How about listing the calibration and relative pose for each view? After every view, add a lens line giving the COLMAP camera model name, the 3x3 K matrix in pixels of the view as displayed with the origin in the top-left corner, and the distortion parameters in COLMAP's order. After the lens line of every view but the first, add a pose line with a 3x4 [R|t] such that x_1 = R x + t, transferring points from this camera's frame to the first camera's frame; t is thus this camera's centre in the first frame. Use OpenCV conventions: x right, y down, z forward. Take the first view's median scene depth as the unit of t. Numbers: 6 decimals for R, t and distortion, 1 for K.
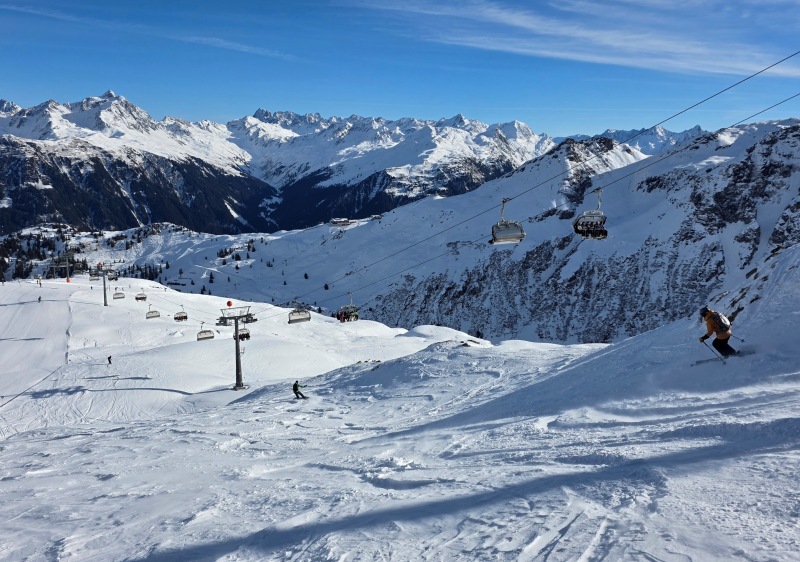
lens RADIAL K [[660.4, 0, 400.0], [0, 660.4, 281.0], [0, 0, 1]] dist [0.073426, -0.114453]
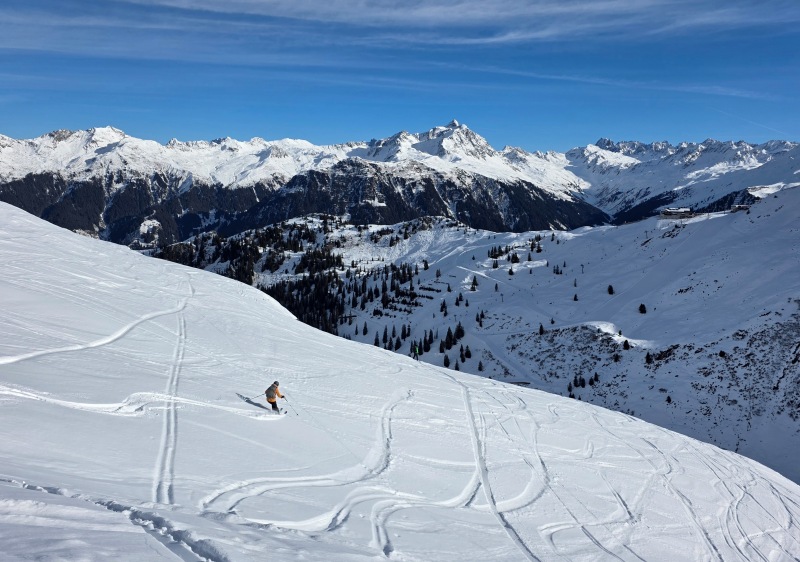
lens RADIAL K [[660.4, 0, 400.0], [0, 660.4, 281.0], [0, 0, 1]] dist [0.073426, -0.114453]
pose [[0.880792, 0.062121, -0.469411, -0.018049], [-0.085104, 0.995982, -0.027881, 0.015774], [0.465793, 0.064506, 0.882539, 0.285937]]
